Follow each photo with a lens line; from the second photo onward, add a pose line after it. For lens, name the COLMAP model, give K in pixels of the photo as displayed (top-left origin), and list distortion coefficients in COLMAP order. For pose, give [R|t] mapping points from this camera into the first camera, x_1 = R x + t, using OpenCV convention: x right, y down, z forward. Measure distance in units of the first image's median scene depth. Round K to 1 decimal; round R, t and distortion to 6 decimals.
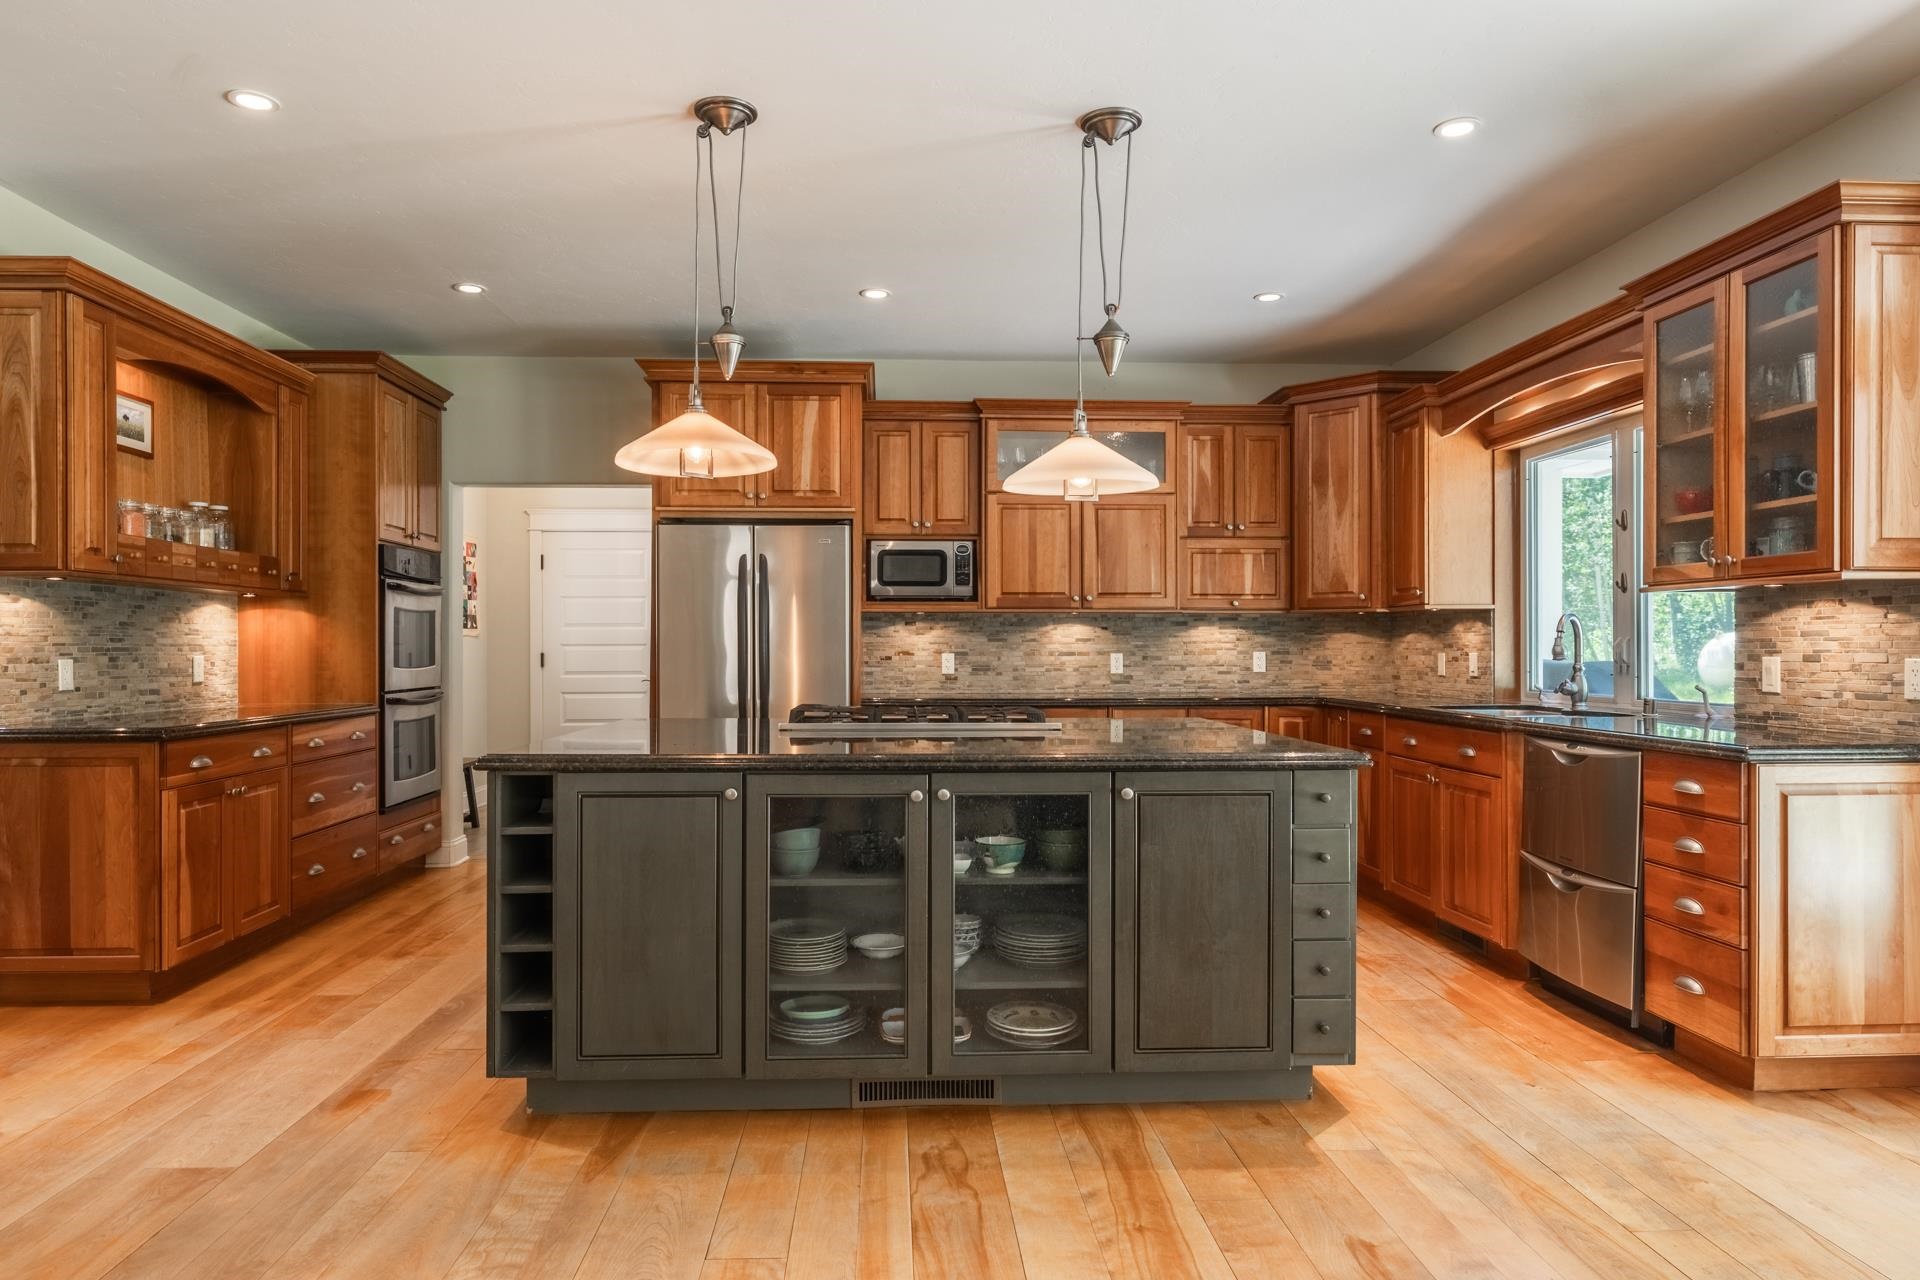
lens RADIAL K [[1140.3, 0, 960.0], [0, 1140.3, 640.0], [0, 0, 1]] dist [-0.001010, -0.000663]
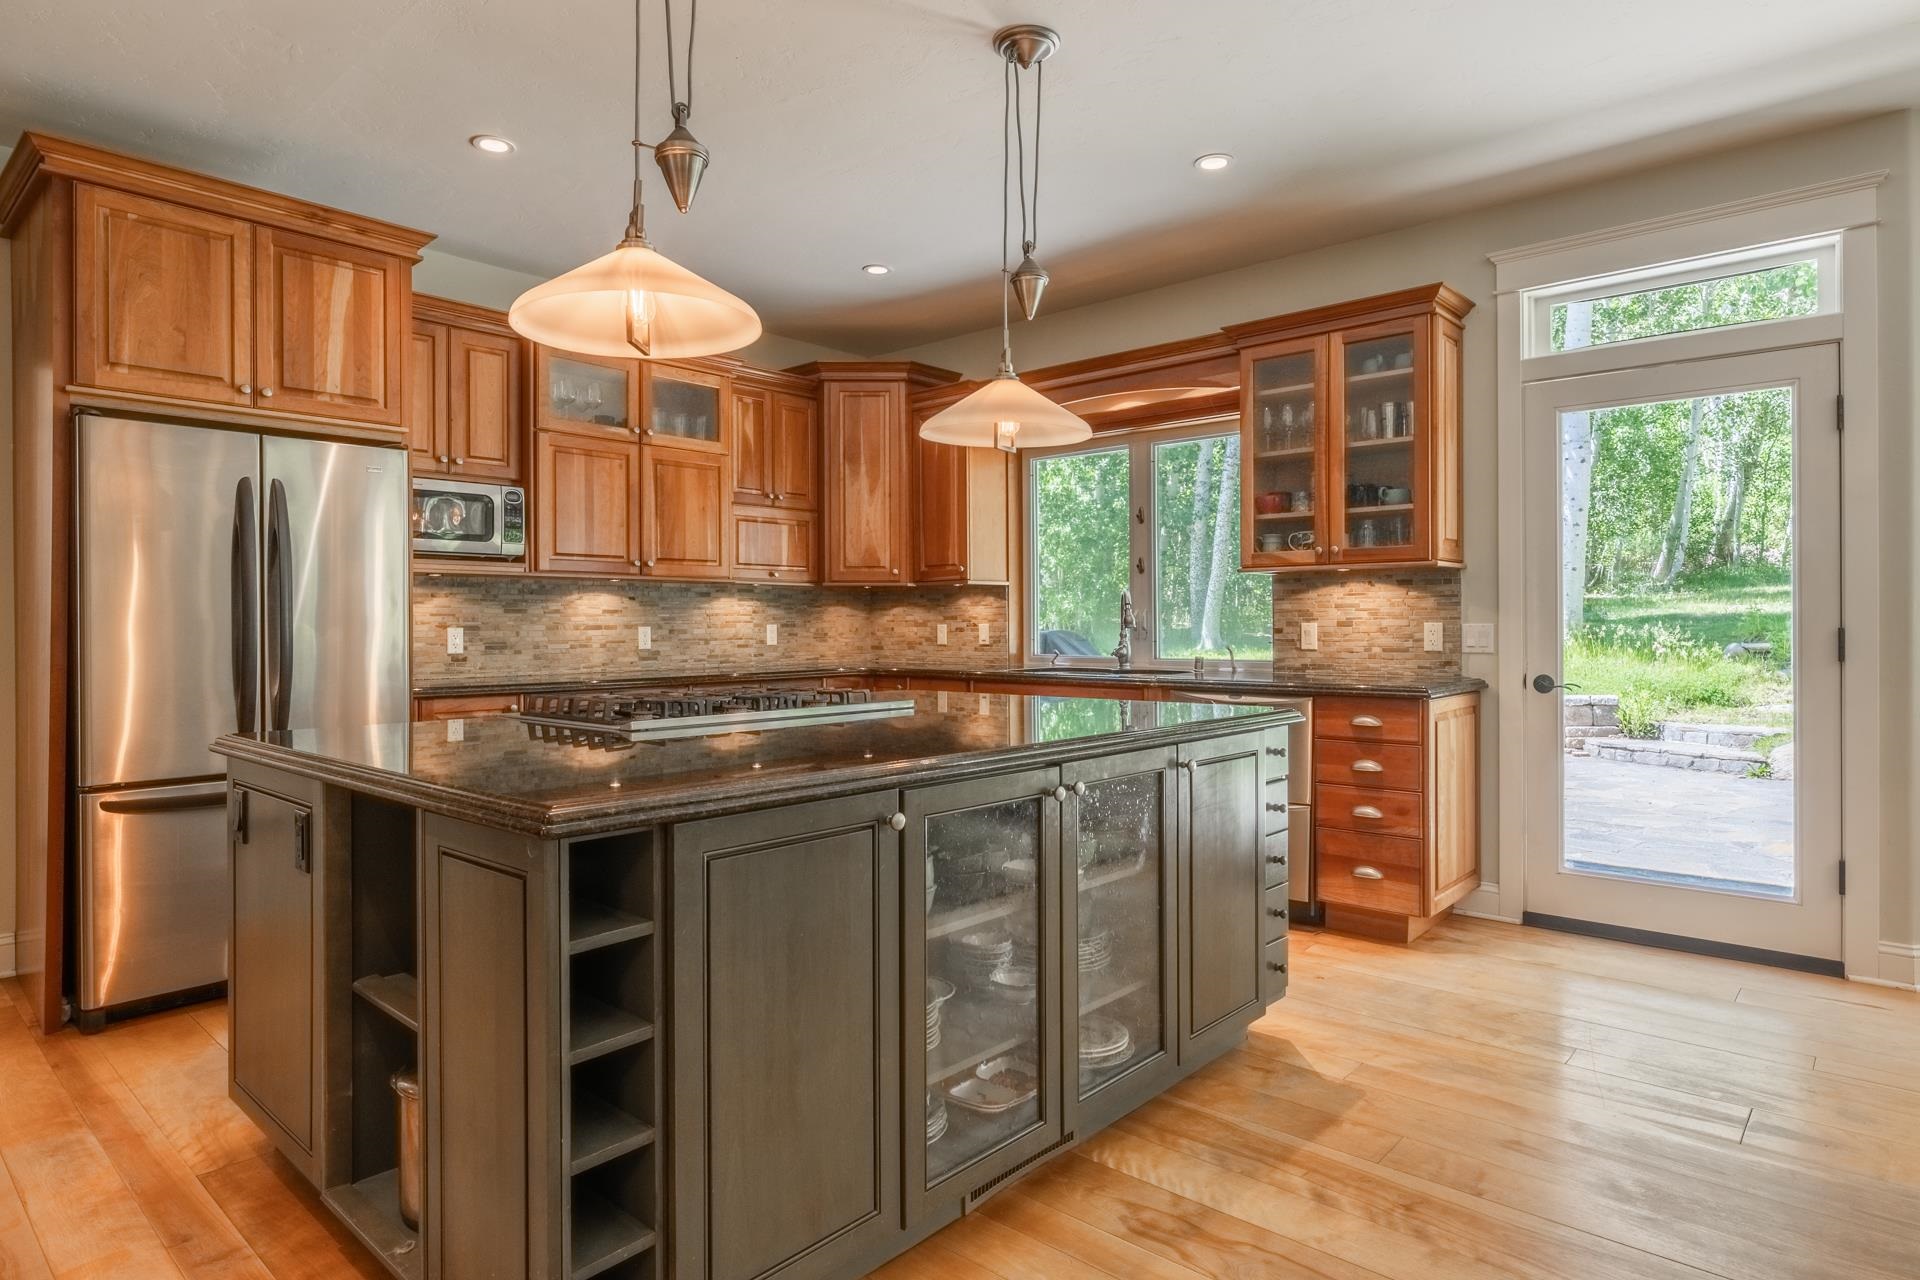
lens RADIAL K [[1068.7, 0, 959.6], [0, 1068.7, 616.8], [0, 0, 1]] dist [-0.002017, -0.000641]
pose [[0.713550, 0.001496, 0.700602, -0.321168], [0.000293, 0.999997, -0.002434, 0.007069], [-0.700604, 0.001943, 0.713548, 0.265209]]
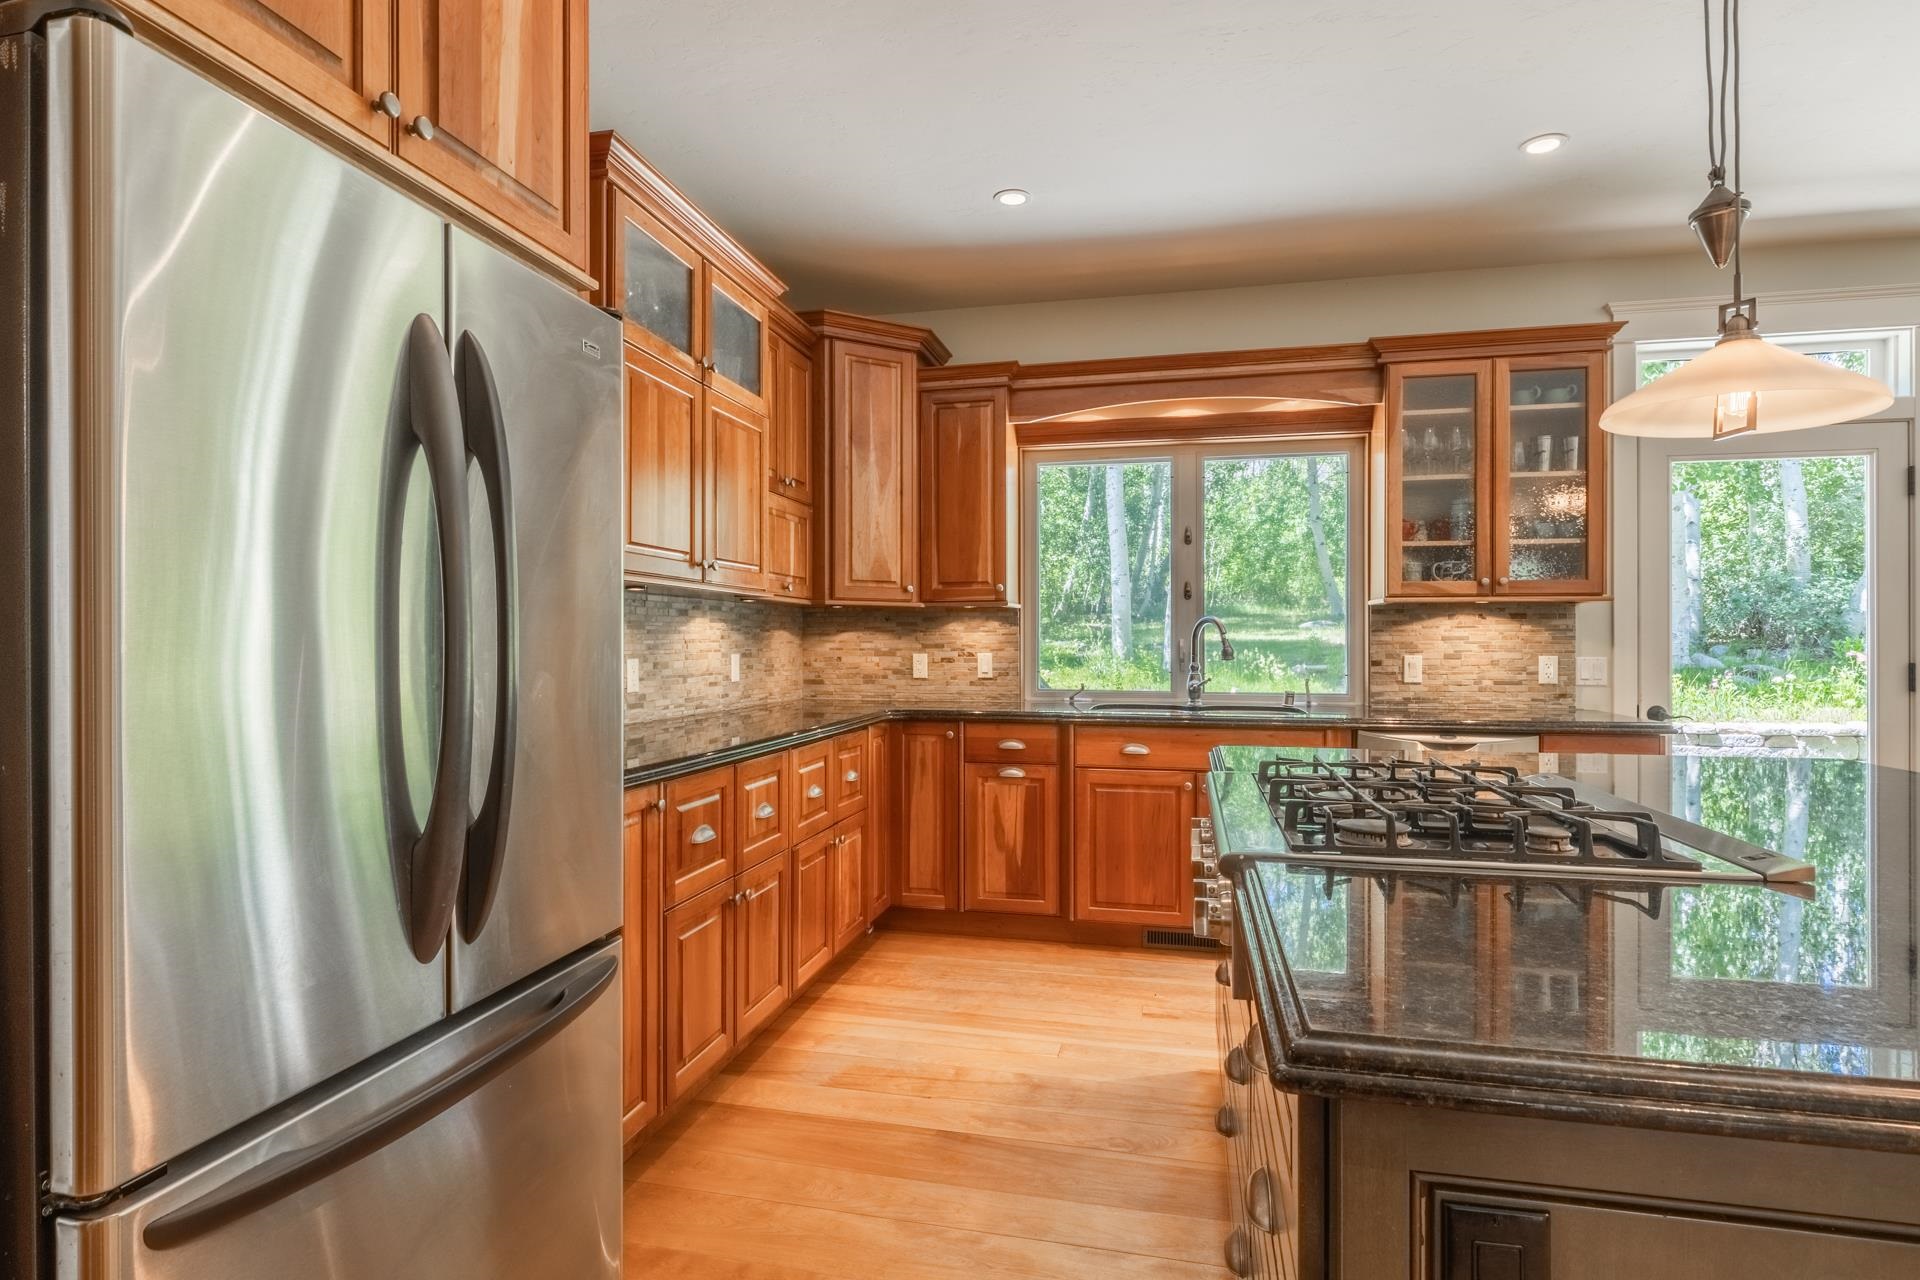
lens RADIAL K [[997.3, 0, 960.0], [0, 997.3, 640.0], [0, 0, 1]] dist [-0.002255, -0.000176]
pose [[0.294217, 0.003905, 0.955731, -0.369859], [-0.006585, 0.999976, -0.002059, 0.001877], [-0.955716, -0.005688, 0.294236, 0.794613]]
